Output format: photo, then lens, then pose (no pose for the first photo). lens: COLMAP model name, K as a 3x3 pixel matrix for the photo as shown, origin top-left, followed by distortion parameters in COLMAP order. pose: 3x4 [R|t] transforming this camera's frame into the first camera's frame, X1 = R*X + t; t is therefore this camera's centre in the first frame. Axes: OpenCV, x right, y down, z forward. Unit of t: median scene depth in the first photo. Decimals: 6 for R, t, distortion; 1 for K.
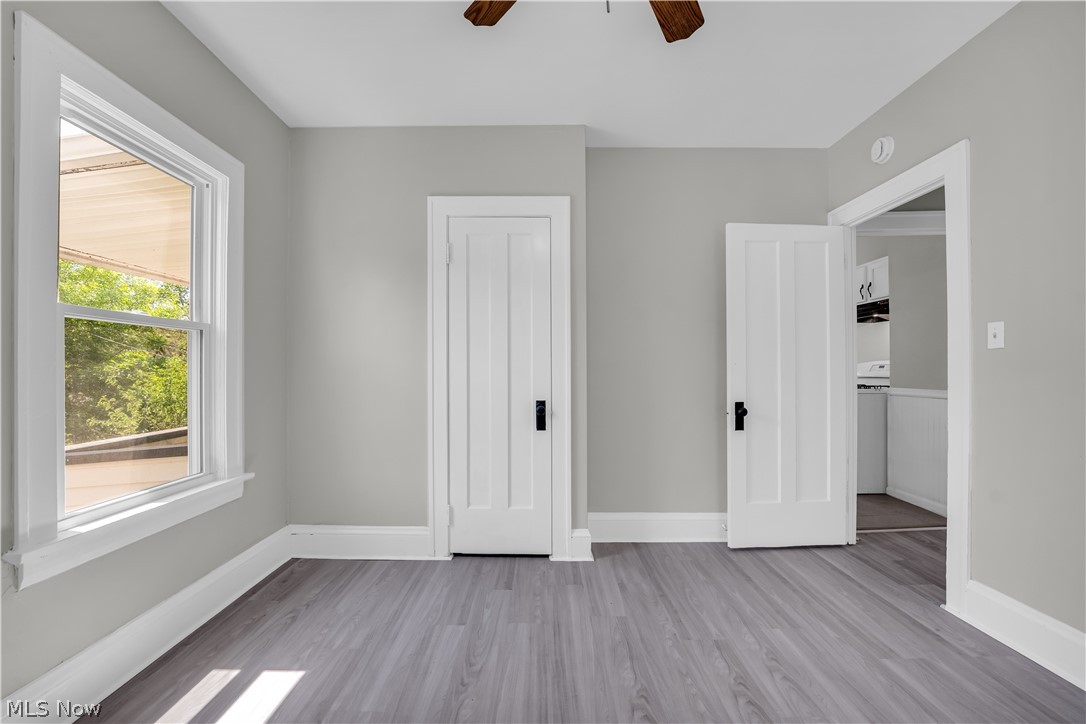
lens RADIAL K [[450.4, 0, 541.0], [0, 450.4, 366.6], [0, 0, 1]] dist [-0.002493, -0.000209]
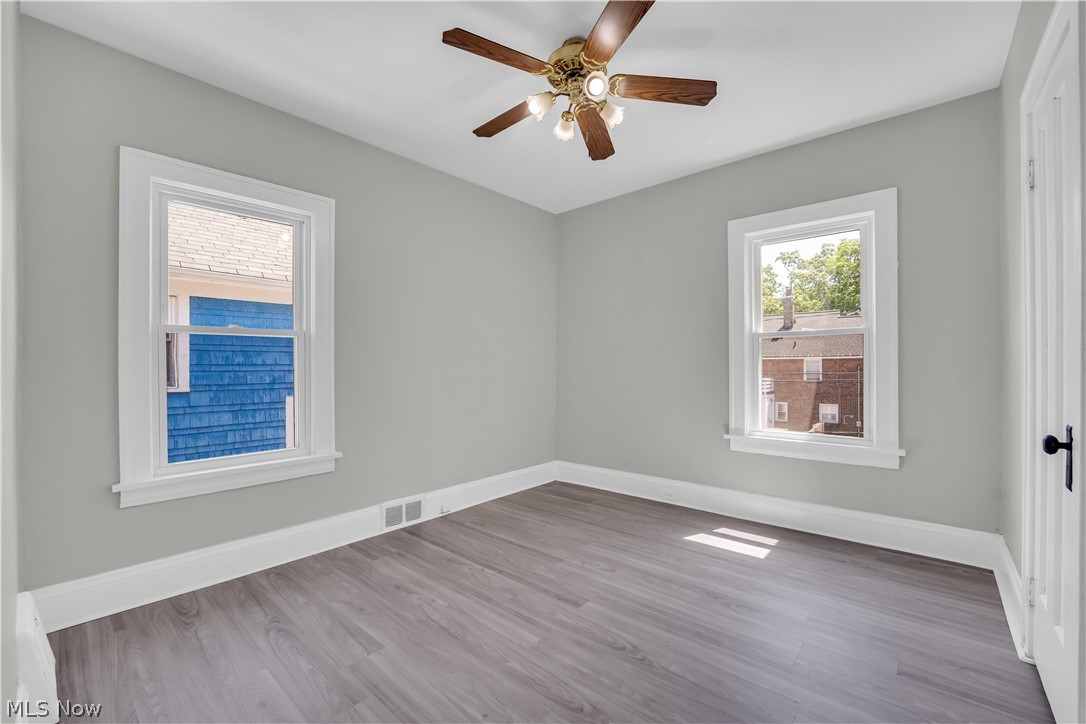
lens RADIAL K [[450.4, 0, 540.9], [0, 450.4, 366.0], [0, 0, 1]] dist [-0.002493, -0.000209]
pose [[-0.649482, 0.003616, -0.760368, 0.862801], [0.009822, 0.999945, -0.003633, 0.012839], [0.760313, -0.009828, -0.649482, 1.083659]]
